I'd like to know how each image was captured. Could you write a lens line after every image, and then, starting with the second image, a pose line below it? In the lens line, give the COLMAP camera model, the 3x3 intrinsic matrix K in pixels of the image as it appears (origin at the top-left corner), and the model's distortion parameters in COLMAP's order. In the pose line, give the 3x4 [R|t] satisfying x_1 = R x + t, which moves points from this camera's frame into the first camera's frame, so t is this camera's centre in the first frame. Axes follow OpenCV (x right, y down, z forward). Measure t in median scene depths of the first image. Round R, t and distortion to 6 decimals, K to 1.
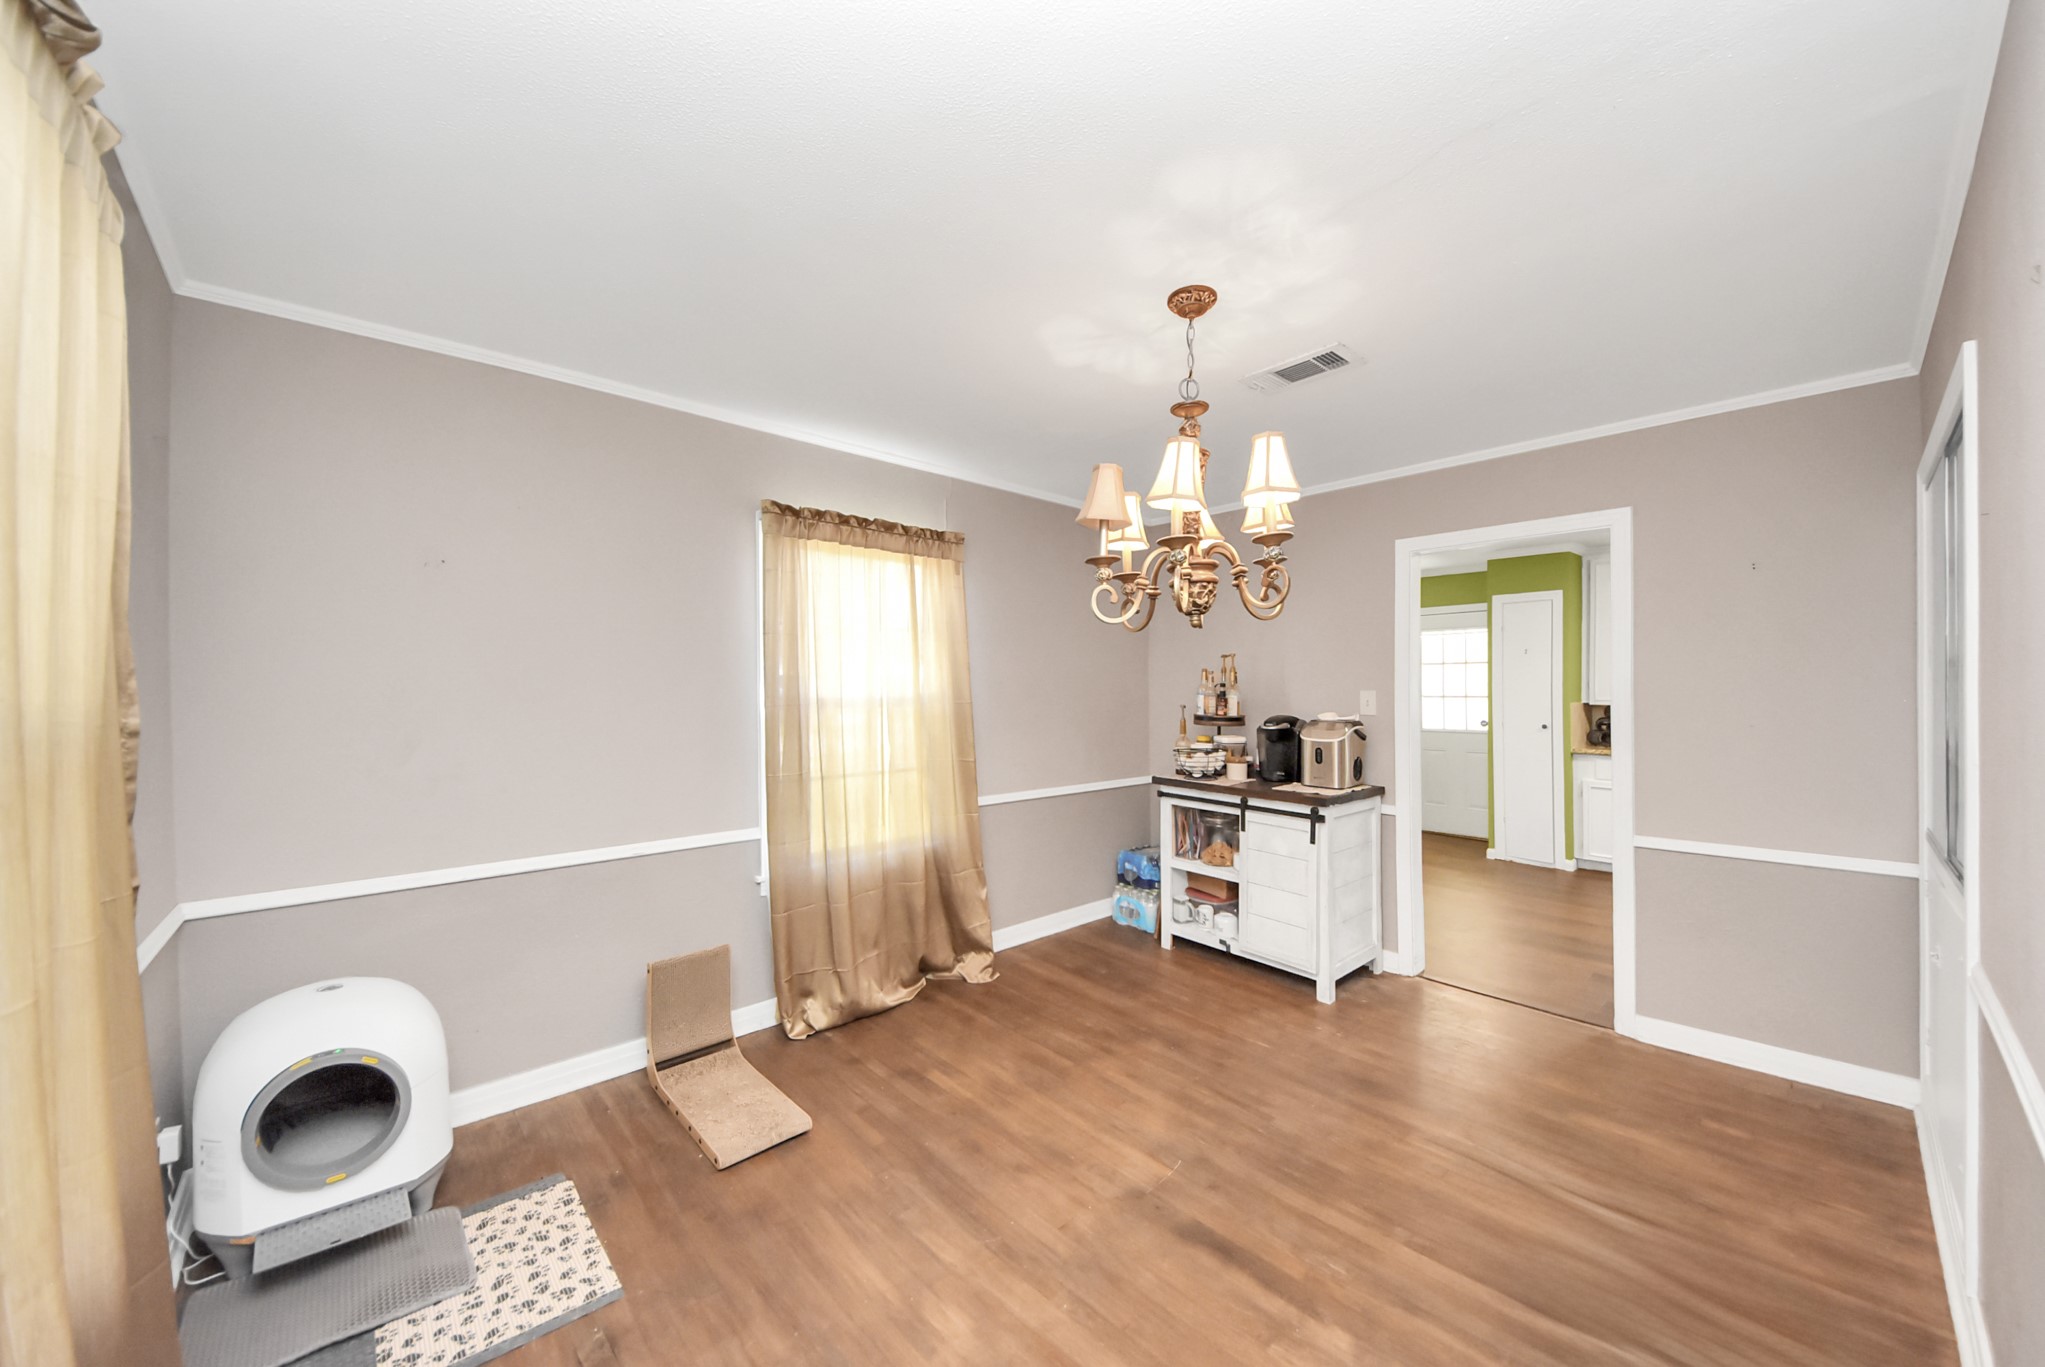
lens RADIAL K [[704.2, 0, 1040.9], [0, 704.2, 690.1], [0, 0, 1]] dist [0.018292, -0.016050]
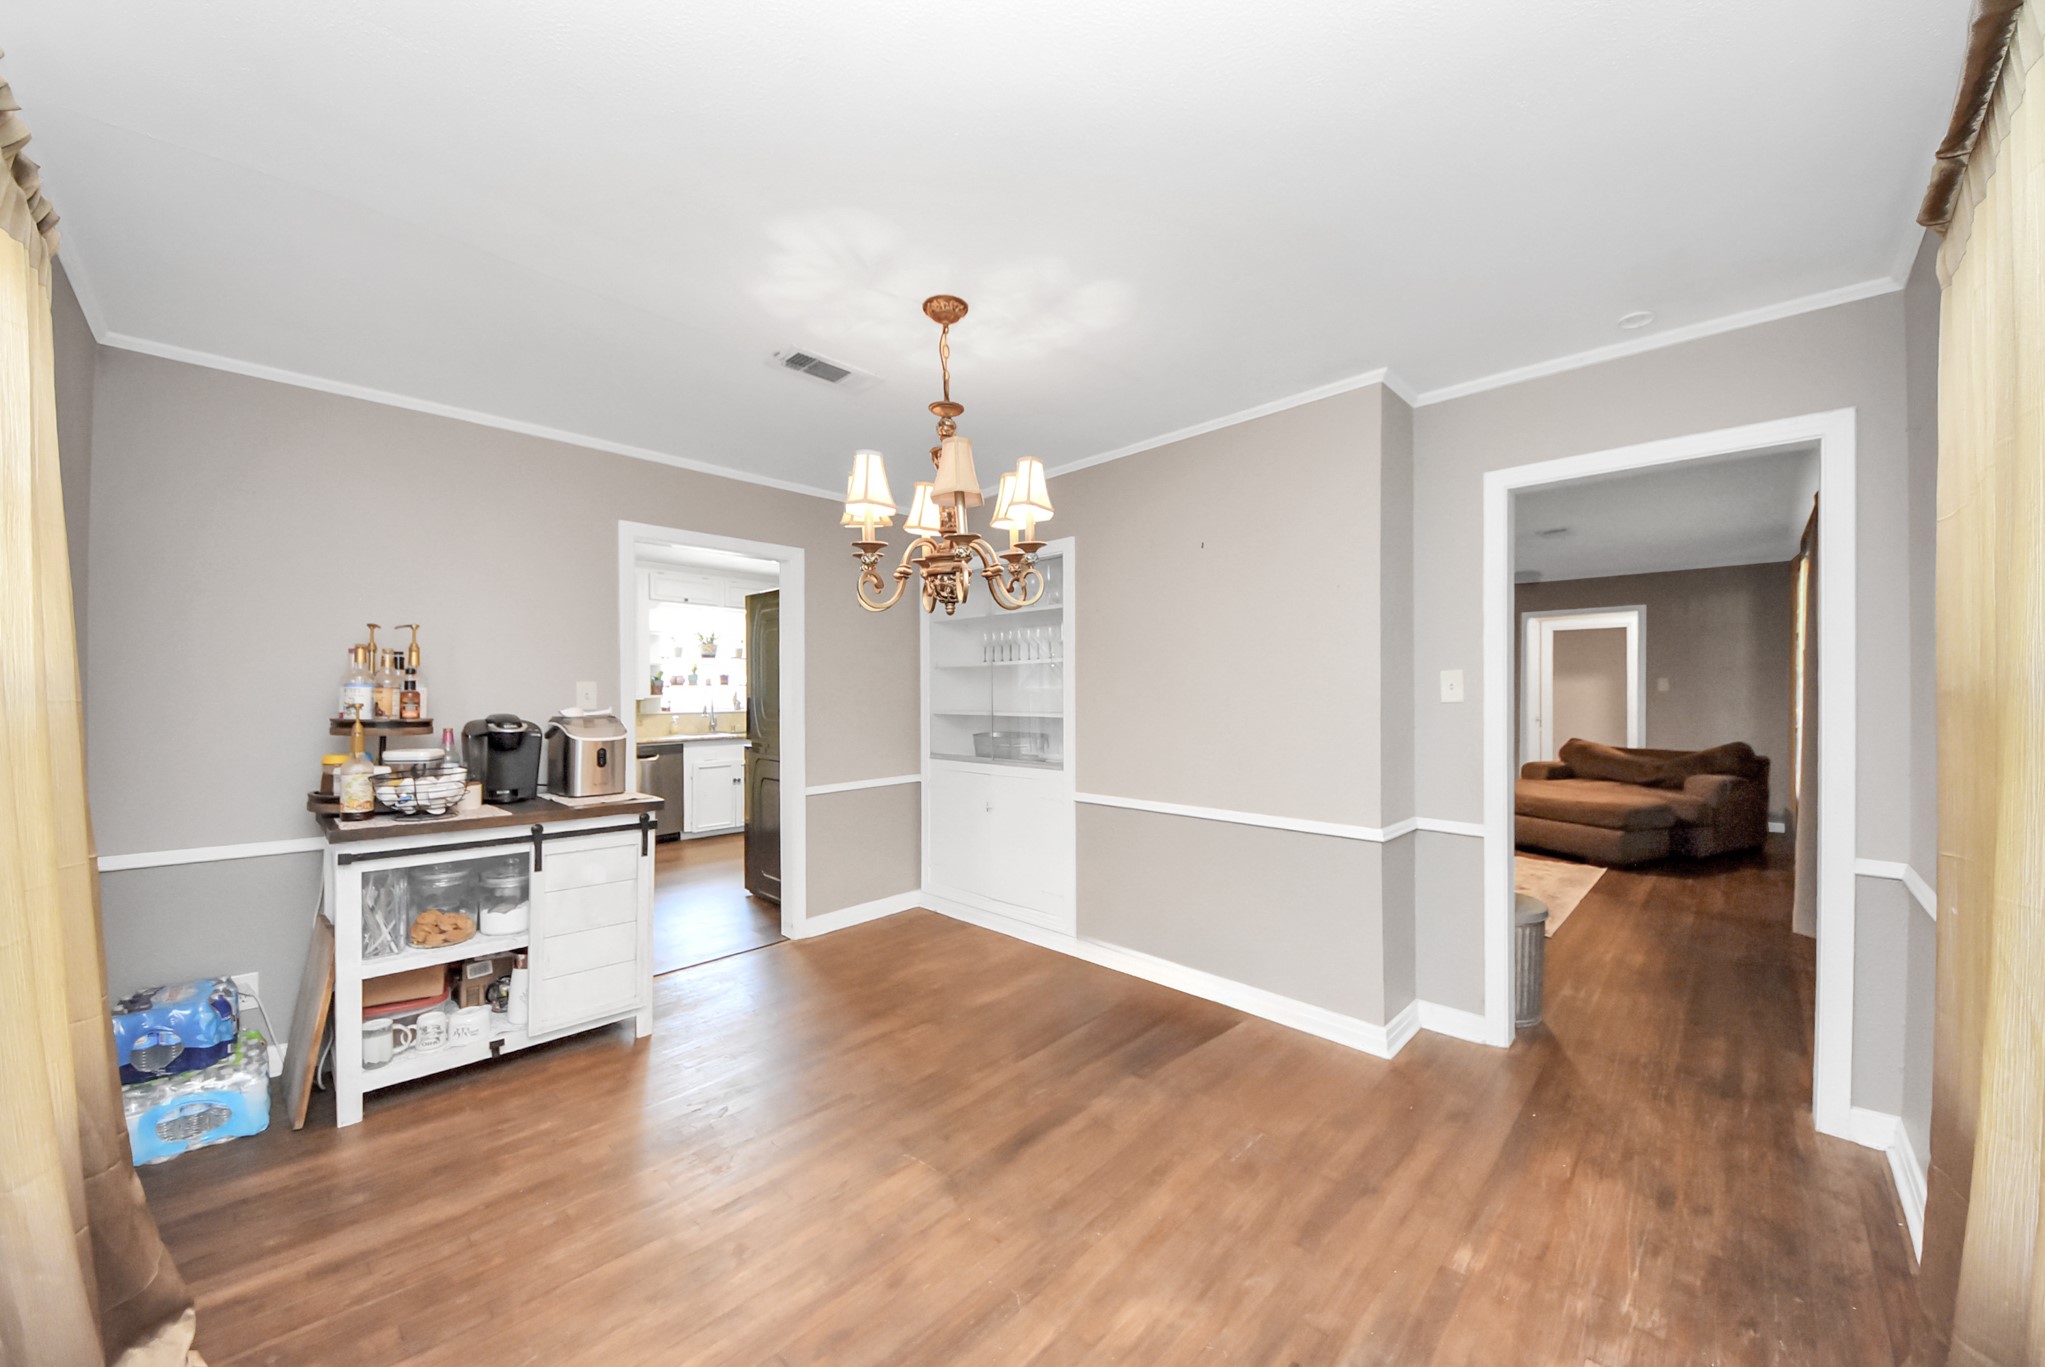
lens RADIAL K [[758.3, 0, 1010.7], [0, 758.3, 694.3], [0, 0, 1]] dist [0.032284, -0.021419]
pose [[-0.031888, -0.005798, 0.999475, -0.596083], [0.005262, 0.999968, 0.005968, 0.016380], [-0.999478, 0.005449, -0.031857, 0.611706]]
